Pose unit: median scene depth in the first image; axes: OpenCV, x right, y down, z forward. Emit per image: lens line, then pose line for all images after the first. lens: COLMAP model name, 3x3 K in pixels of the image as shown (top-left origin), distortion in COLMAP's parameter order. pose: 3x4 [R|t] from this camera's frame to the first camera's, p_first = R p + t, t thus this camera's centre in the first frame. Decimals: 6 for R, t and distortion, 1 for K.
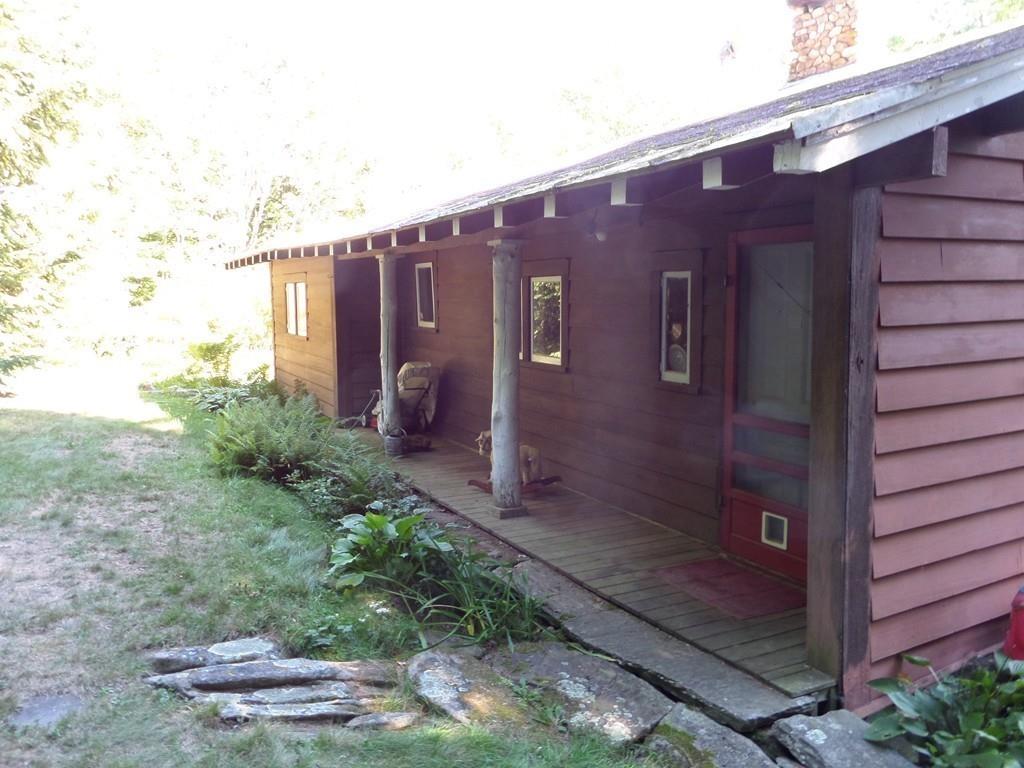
lens RADIAL K [[731.9, 0, 512.0], [0, 731.9, 384.0], [0, 0, 1]] dist [-0.003369, -0.005047]
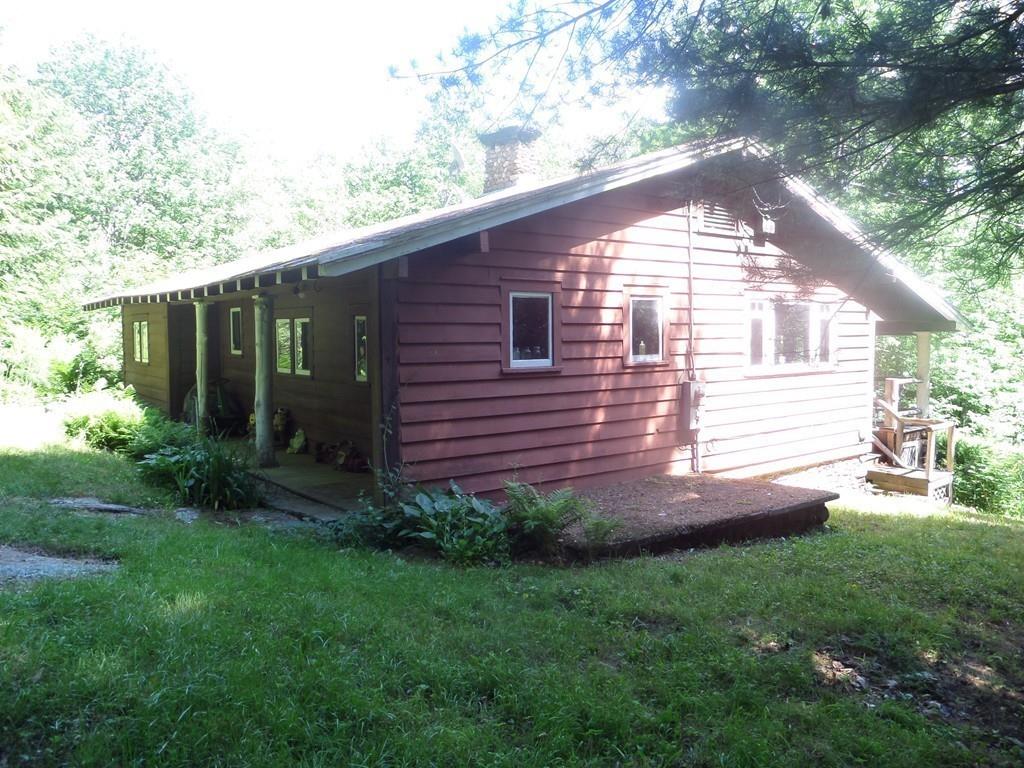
lens RADIAL K [[731.9, 0, 512.0], [0, 731.9, 384.0], [0, 0, 1]] dist [-0.003369, -0.005047]
pose [[0.988211, -0.003182, 0.153066, 0.208375], [0.012067, 0.998292, -0.057154, 0.071508], [-0.152622, 0.058328, 0.986562, -0.491440]]
